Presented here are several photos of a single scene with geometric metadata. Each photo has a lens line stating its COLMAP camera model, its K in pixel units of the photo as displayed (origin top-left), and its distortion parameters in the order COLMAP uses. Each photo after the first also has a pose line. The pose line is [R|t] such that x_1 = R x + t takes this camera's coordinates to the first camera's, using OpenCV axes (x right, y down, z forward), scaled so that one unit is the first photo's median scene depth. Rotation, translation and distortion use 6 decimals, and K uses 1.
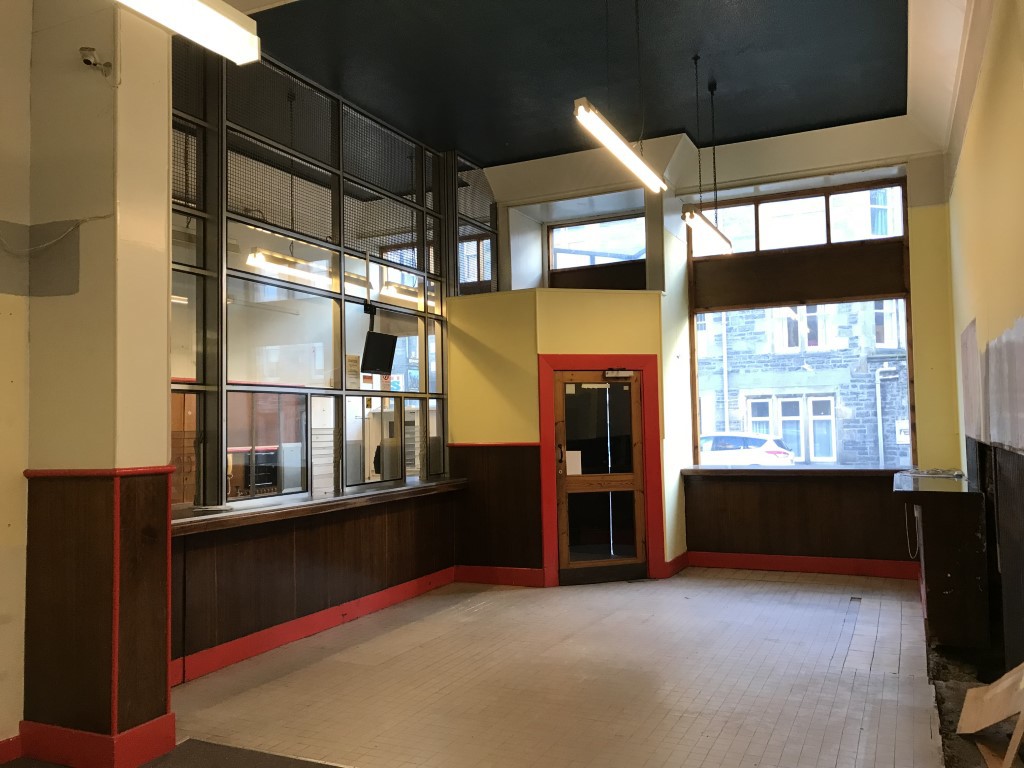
lens RADIAL K [[813.2, 0, 510.1], [0, 813.2, 372.5], [0, 0, 1]] dist [0.084290, -0.001380]
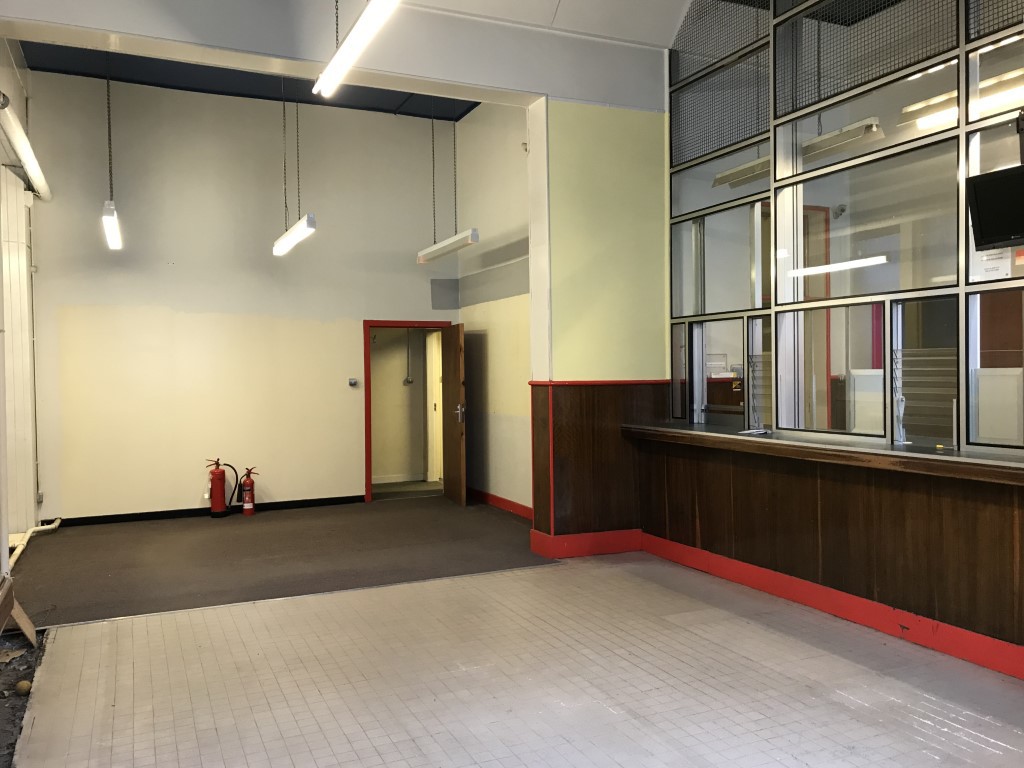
lens RADIAL K [[845.3, 0, 515.7], [0, 845.3, 388.1], [0, 0, 1]] dist [0.035241, -0.008284]
pose [[-0.634679, 0.041049, -0.771685, 0.624540], [0.073918, 0.997234, -0.007748, 0.098879], [0.769233, -0.061959, -0.635958, 1.441271]]
